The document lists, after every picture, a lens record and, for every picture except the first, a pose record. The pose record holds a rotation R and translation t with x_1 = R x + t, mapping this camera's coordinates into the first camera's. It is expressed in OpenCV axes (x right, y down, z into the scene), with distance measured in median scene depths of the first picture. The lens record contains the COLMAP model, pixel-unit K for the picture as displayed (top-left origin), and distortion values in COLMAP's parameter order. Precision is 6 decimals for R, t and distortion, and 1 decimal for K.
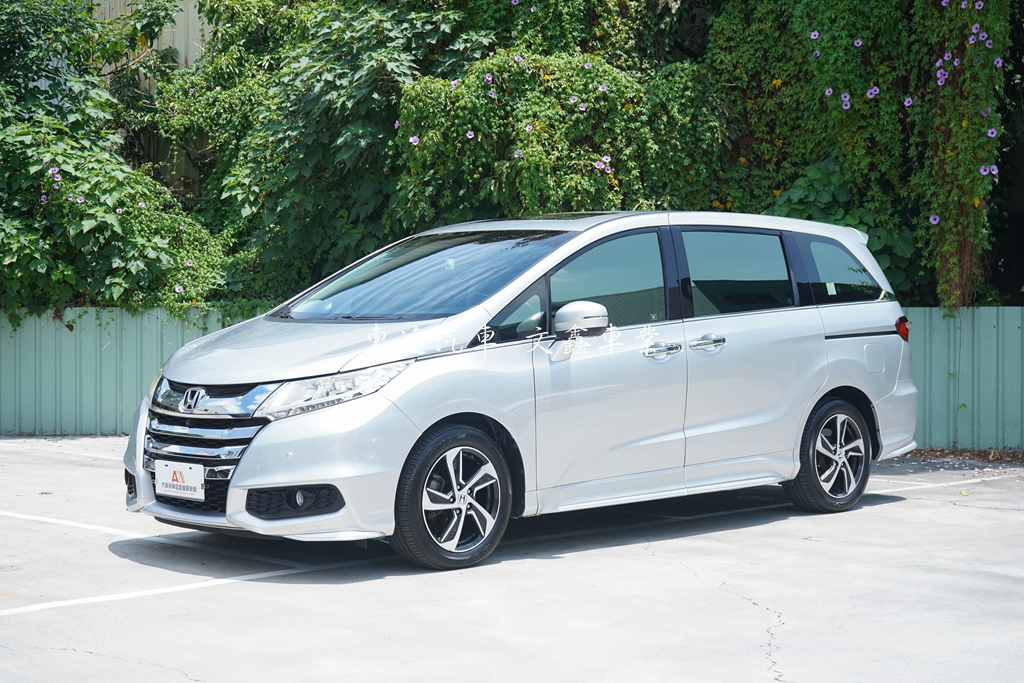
lens RADIAL K [[1704.4, 0, 493.4], [0, 1704.4, 320.3], [0, 0, 1]] dist [-0.025938, 0.000000]
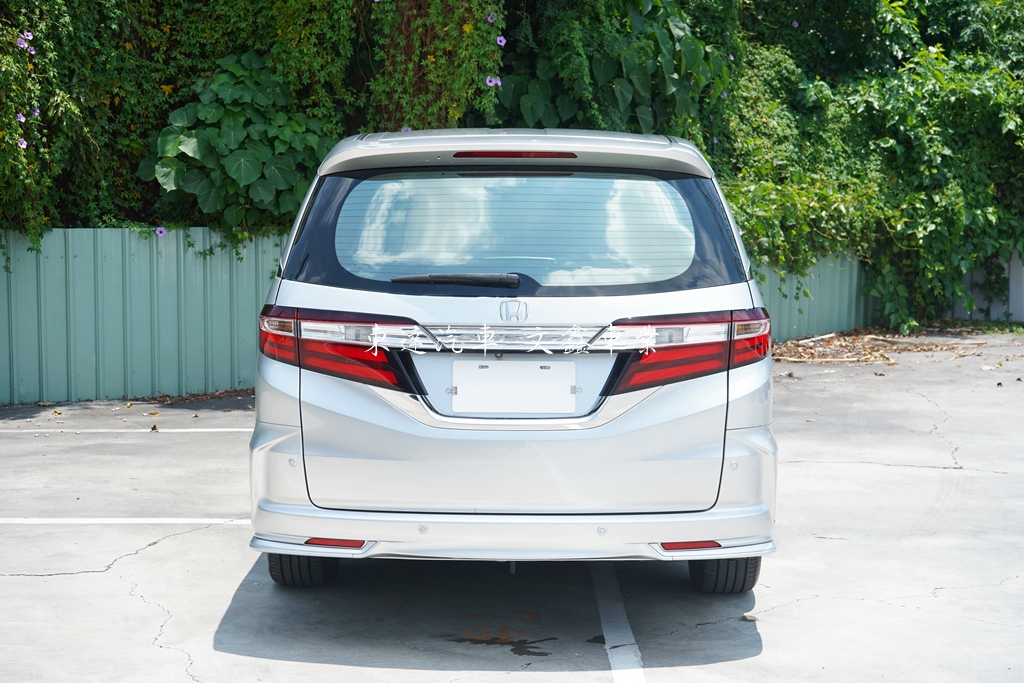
lens RADIAL K [[1565.2, 0, 483.8], [0, 1565.2, 338.3], [0, 0, 1]] dist [-0.032584, 0.000000]
pose [[0.694787, -0.066558, 0.716129, -0.293424], [-0.003474, 0.995387, 0.095883, -0.026830], [-0.719207, -0.069106, 0.691351, 0.352974]]
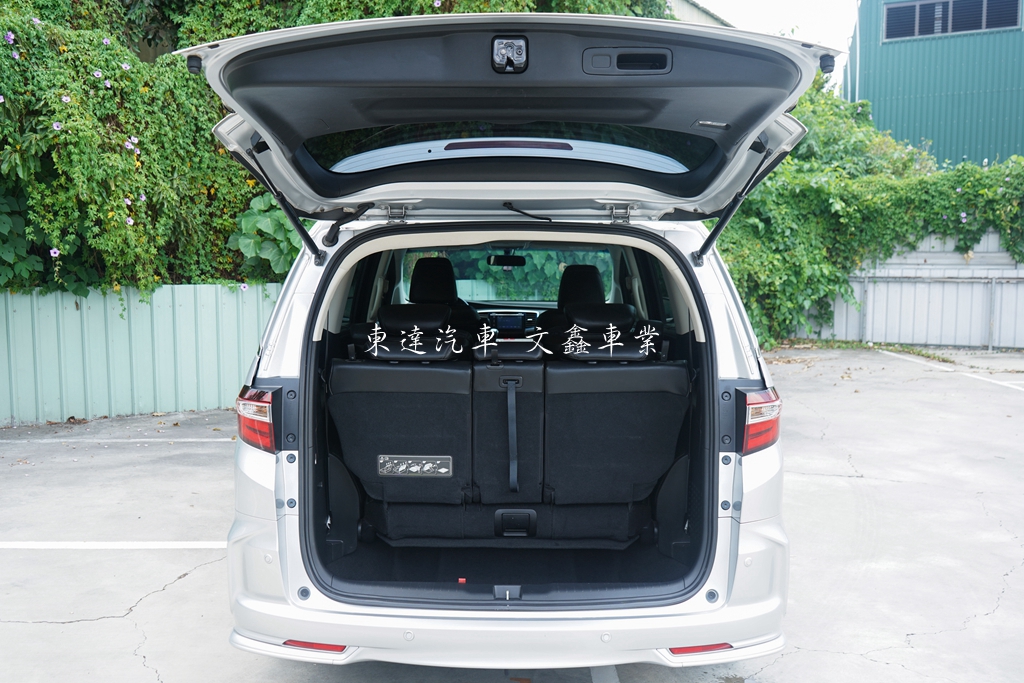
lens RADIAL K [[908.4, 0, 492.4], [0, 908.4, 336.7], [0, 0, 1]] dist [0.012531, -0.020831]
pose [[0.687786, -0.069178, 0.722610, -0.180205], [0.001408, 0.995574, 0.093969, -0.028523], [-0.725912, -0.063614, 0.684839, 0.459730]]
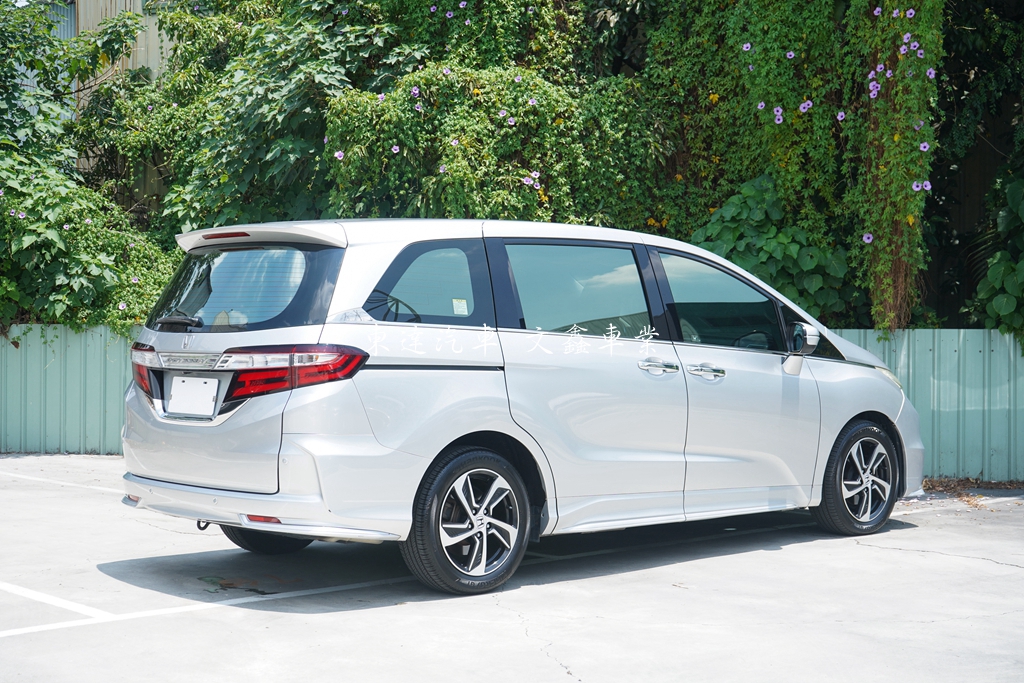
lens RADIAL K [[1550.2, 0, 501.4], [0, 1550.2, 391.3], [0, 0, 1]] dist [-0.017915, 0.000000]
pose [[0.999876, 0.005423, -0.014794, 0.059154], [-0.004853, 0.999256, 0.038265, -0.003995], [0.014990, -0.038188, 0.999158, 0.100353]]
